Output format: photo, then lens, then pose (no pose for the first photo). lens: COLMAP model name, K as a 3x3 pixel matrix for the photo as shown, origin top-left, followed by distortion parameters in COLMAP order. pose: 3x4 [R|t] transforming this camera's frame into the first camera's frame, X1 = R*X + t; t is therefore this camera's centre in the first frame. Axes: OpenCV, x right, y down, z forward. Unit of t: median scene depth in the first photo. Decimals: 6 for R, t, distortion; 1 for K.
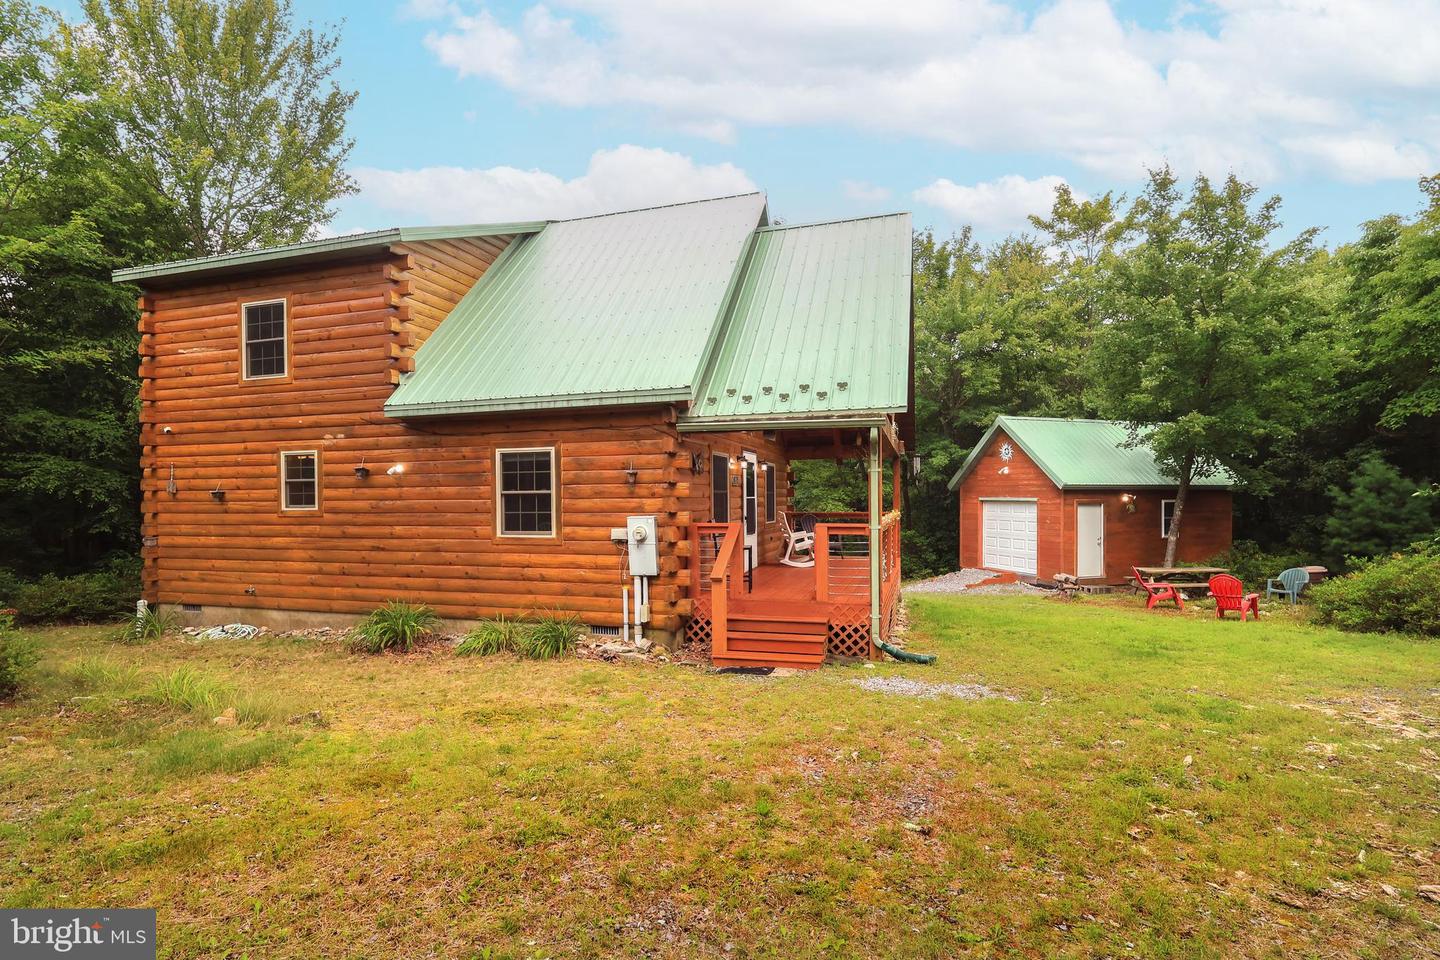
lens RADIAL K [[684.3, 0, 719.5], [0, 684.3, 498.4], [0, 0, 1]] dist [0.002528, -0.001336]
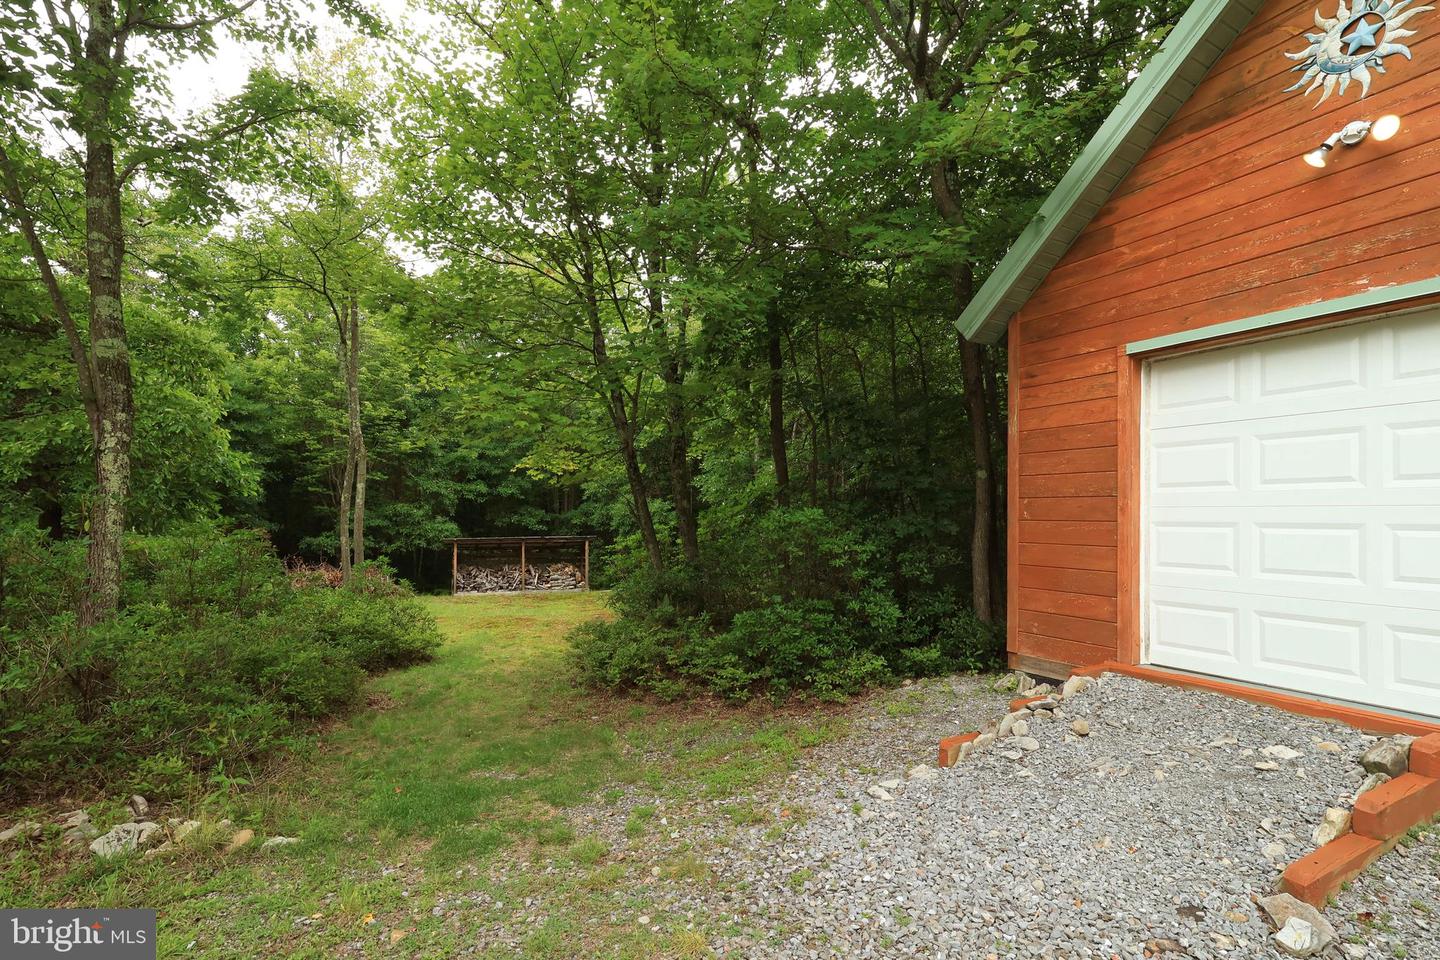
lens RADIAL K [[684.3, 0, 711.2], [0, 684.3, 503.1], [0, 0, 1]] dist [0.002528, -0.001336]
pose [[0.981153, 0.013232, 0.192779, 0.237721], [-0.008100, 0.999592, -0.027388, 0.064132], [-0.193063, 0.025310, 0.980860, 0.927397]]
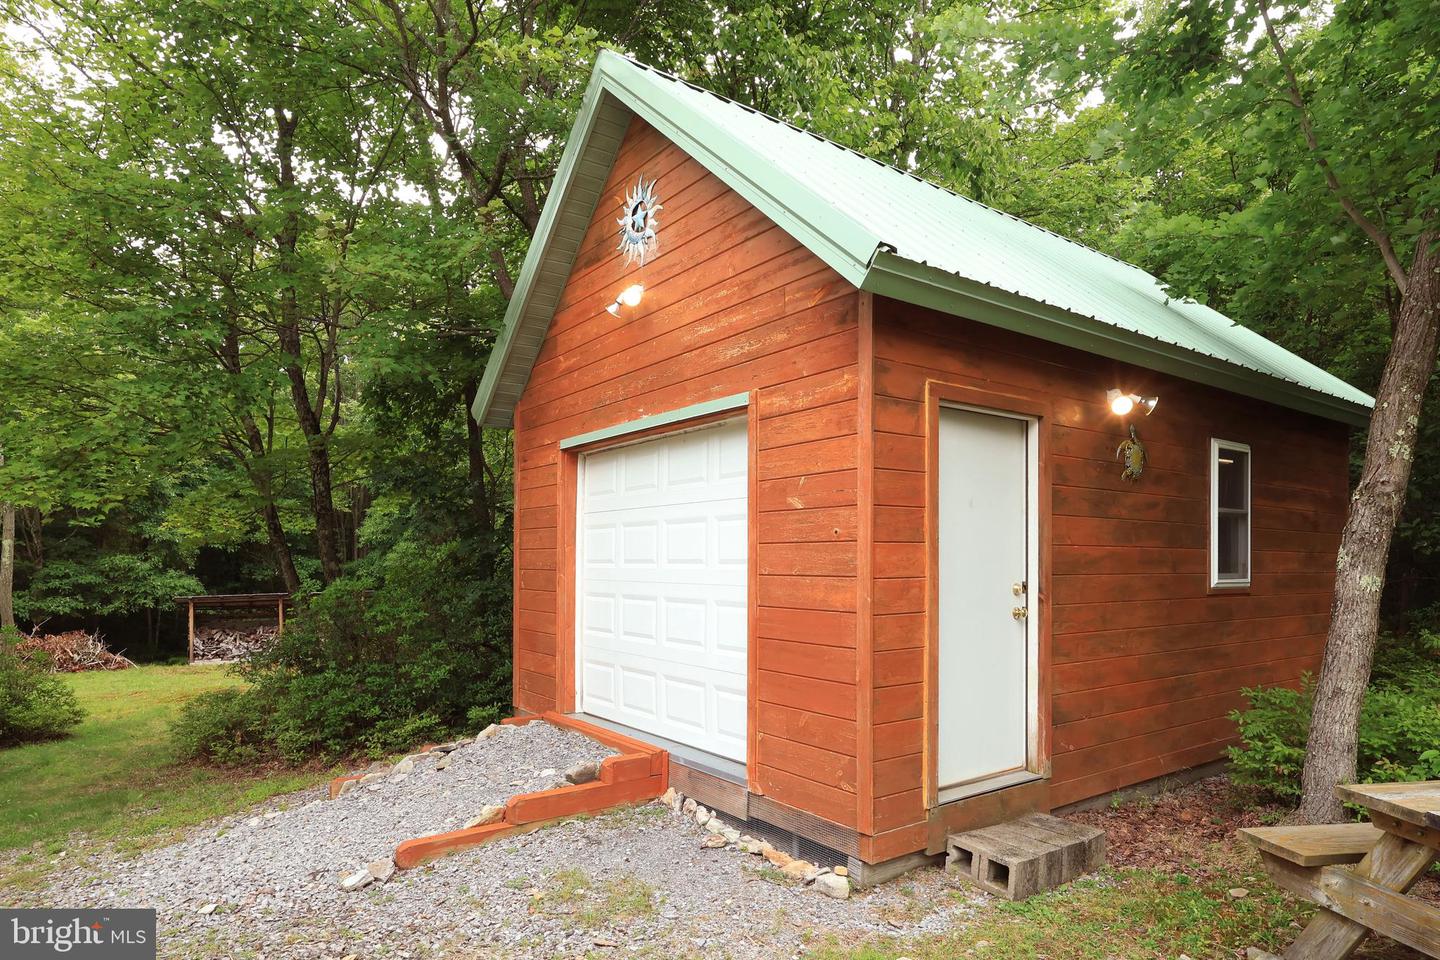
lens RADIAL K [[844.0, 0, 705.3], [0, 844.0, 555.9], [0, 0, 1]] dist [0.018757, 0.002705]
pose [[0.955001, 0.003392, 0.296584, 0.384683], [0.000077, 0.999932, -0.011685, 0.051618], [-0.296604, 0.011182, 0.954935, 0.780411]]
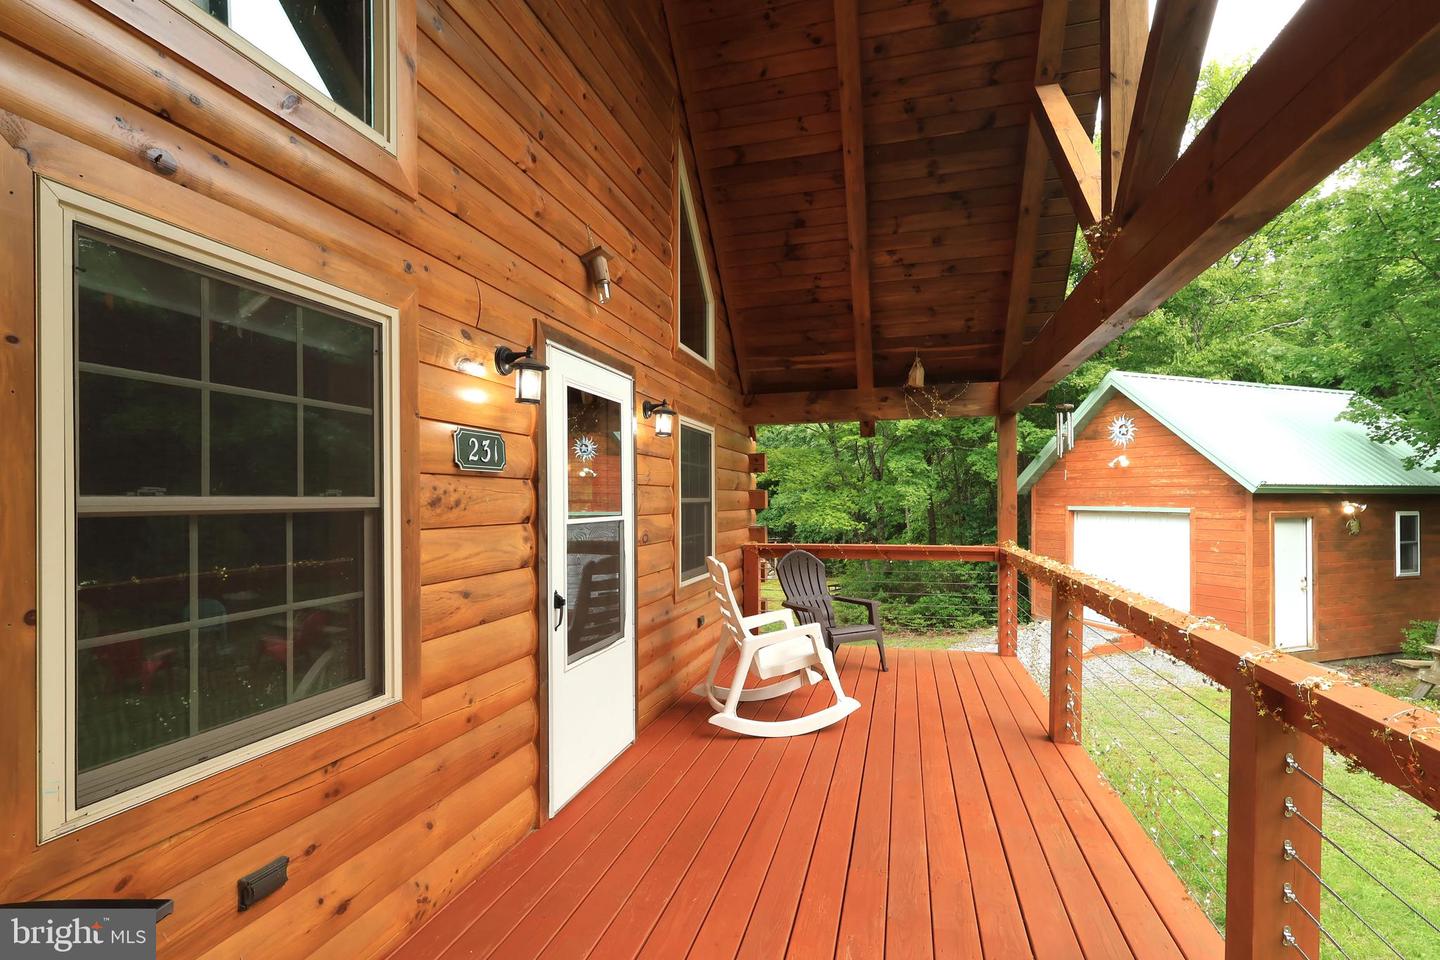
lens RADIAL K [[684.3, 0, 709.6], [0, 684.3, 490.5], [0, 0, 1]] dist [0.002528, -0.001336]
pose [[0.999964, 0.001233, 0.008341, 0.054521], [-0.001093, 0.999858, -0.016809, -0.005282], [-0.008360, 0.016800, 0.999824, 0.432797]]
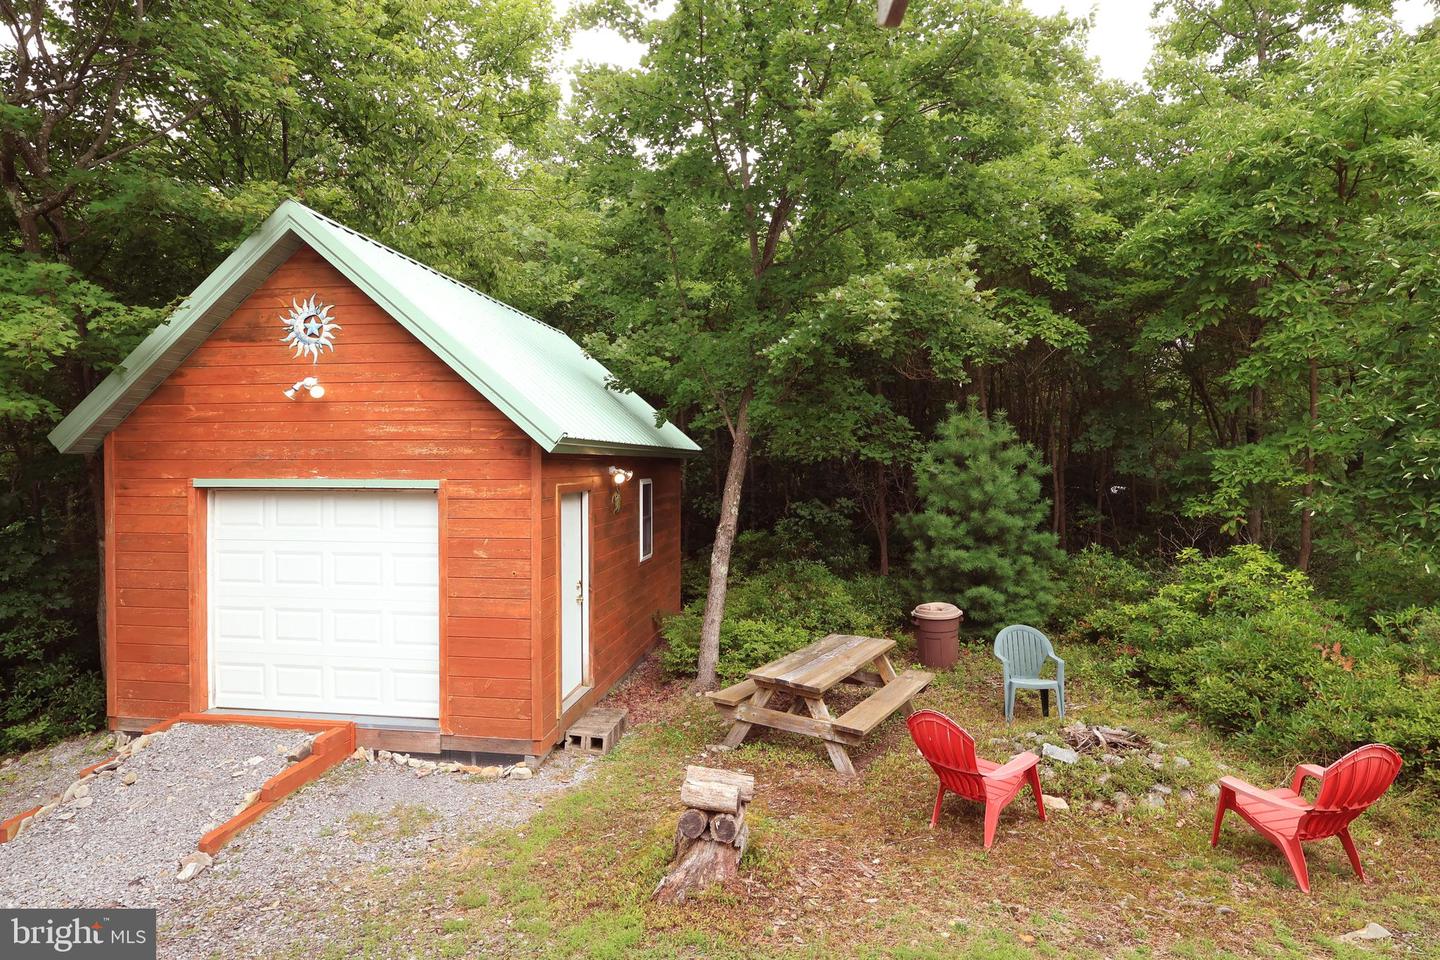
lens RADIAL K [[844.0, 0, 719.9], [0, 844.0, 469.1], [0, 0, 1]] dist [0.018757, 0.002705]
pose [[0.467162, -0.018190, 0.883984, 0.184275], [0.006971, 0.999833, 0.016890, -0.011378], [-0.884144, -0.001729, 0.467211, 0.717101]]
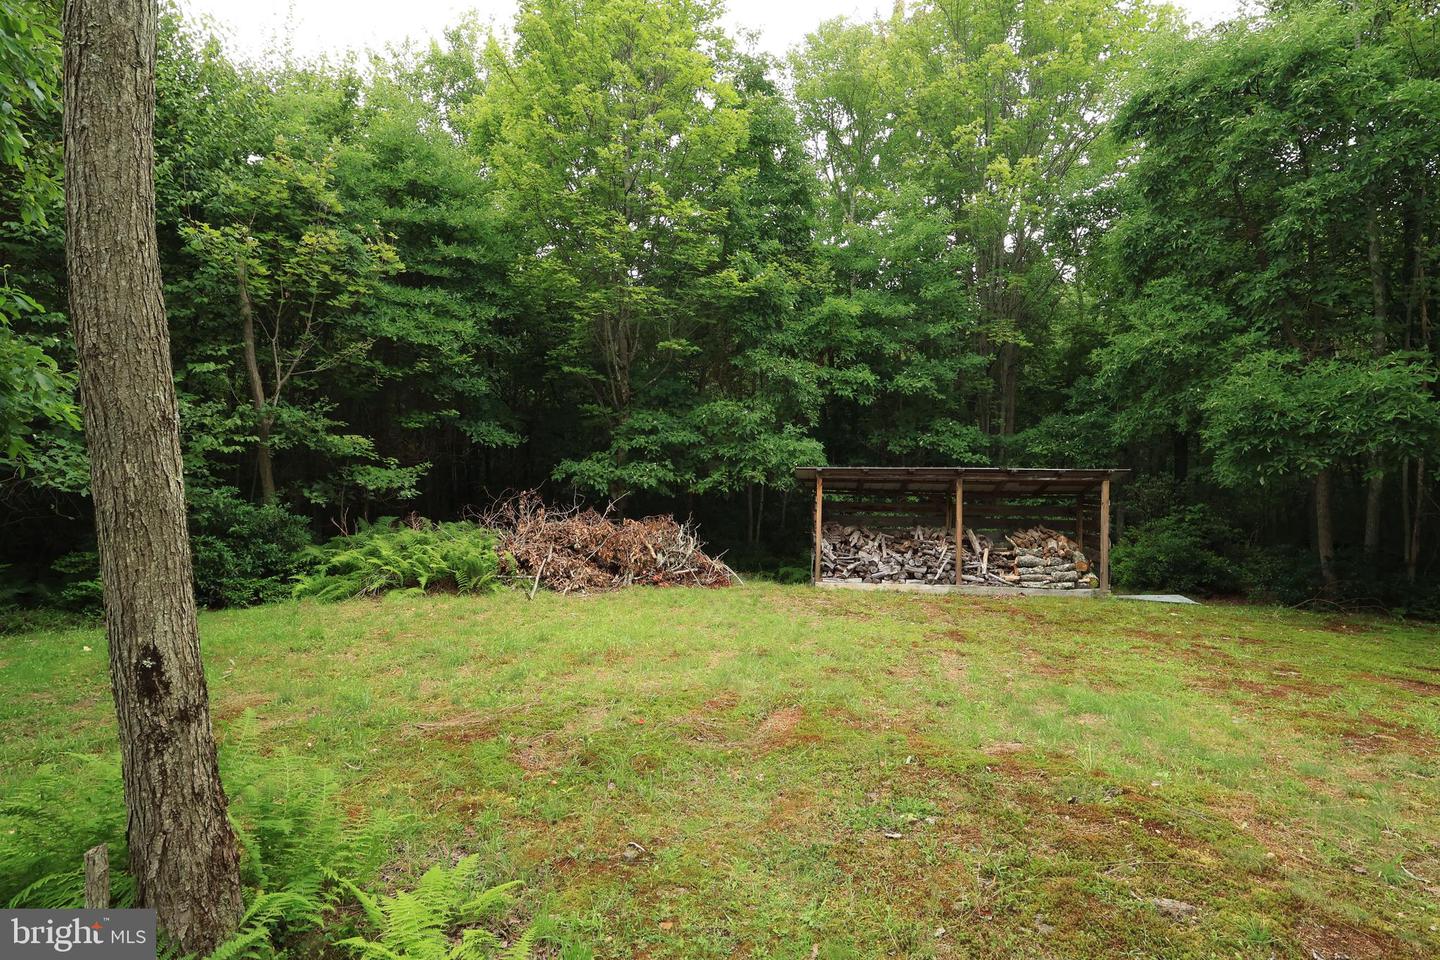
lens RADIAL K [[713.3, 0, 727.3], [0, 713.3, 483.1], [0, 0, 1]] dist [0.002679, 0.000325]
pose [[0.961935, 0.029629, -0.271667, 0.112502], [-0.028479, 0.999561, 0.008176, 0.109486], [0.271790, -0.000128, 0.962357, 1.625390]]
